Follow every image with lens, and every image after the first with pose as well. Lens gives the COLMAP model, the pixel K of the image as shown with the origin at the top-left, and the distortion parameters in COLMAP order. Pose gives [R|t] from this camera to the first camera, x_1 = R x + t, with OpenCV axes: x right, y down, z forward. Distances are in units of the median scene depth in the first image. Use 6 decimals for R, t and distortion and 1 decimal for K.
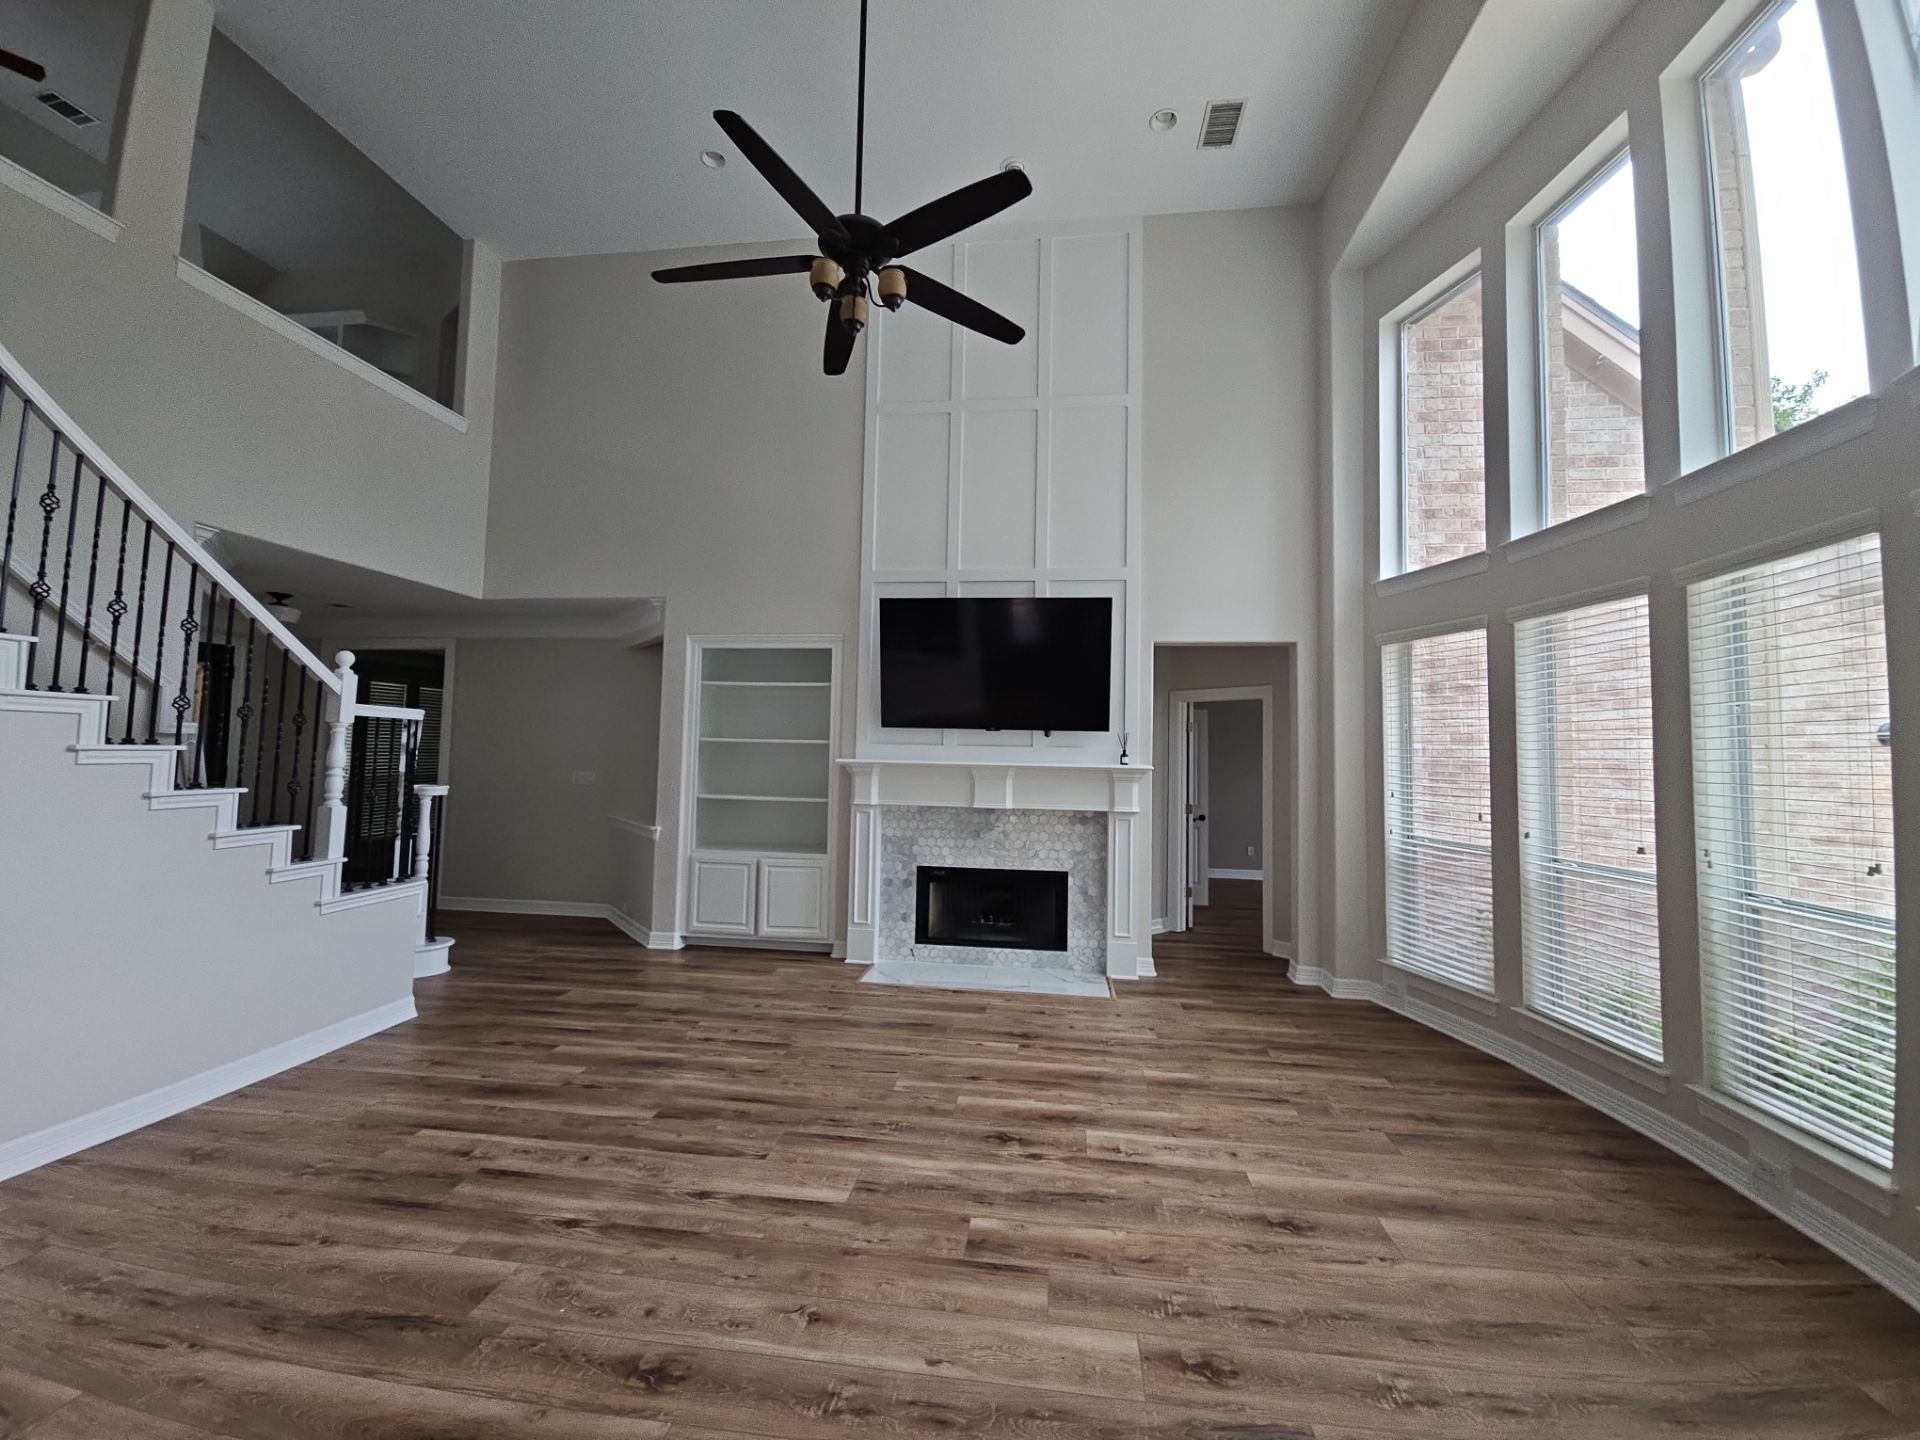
lens RADIAL K [[781.9, 0, 954.9], [0, 781.9, 706.5], [0, 0, 1]] dist [0.013300, -0.011386]
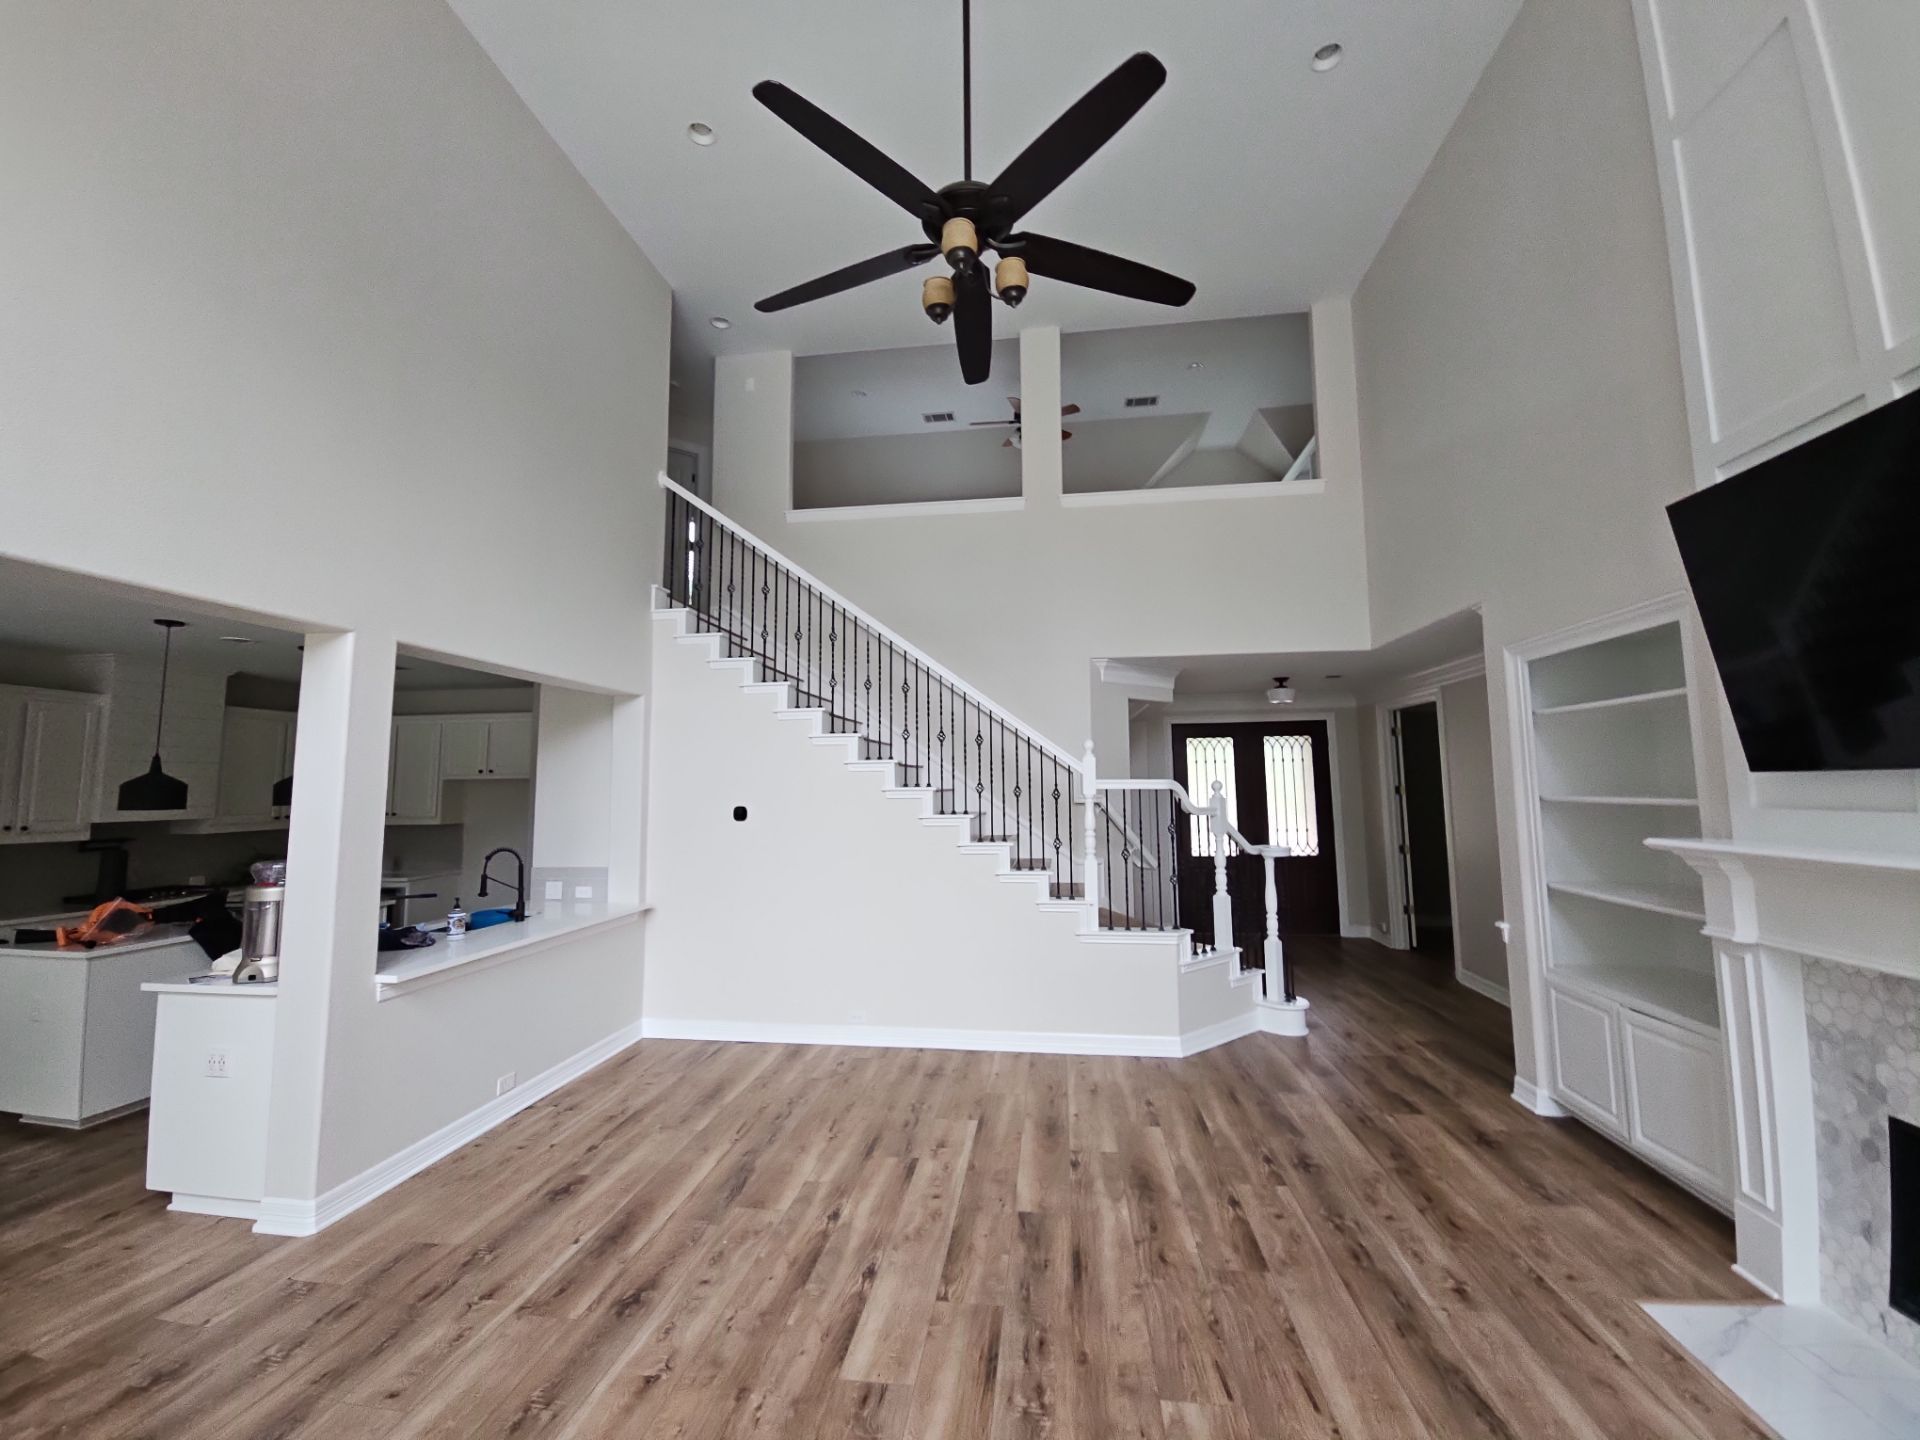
lens RADIAL K [[781.9, 0, 954.9], [0, 781.9, 706.5], [0, 0, 1]] dist [0.013300, -0.011386]
pose [[-0.002970, -0.122235, -0.992497, 0.595659], [0.069944, 0.990045, -0.122142, 0.020734], [0.997546, -0.069782, 0.005609, 0.885391]]
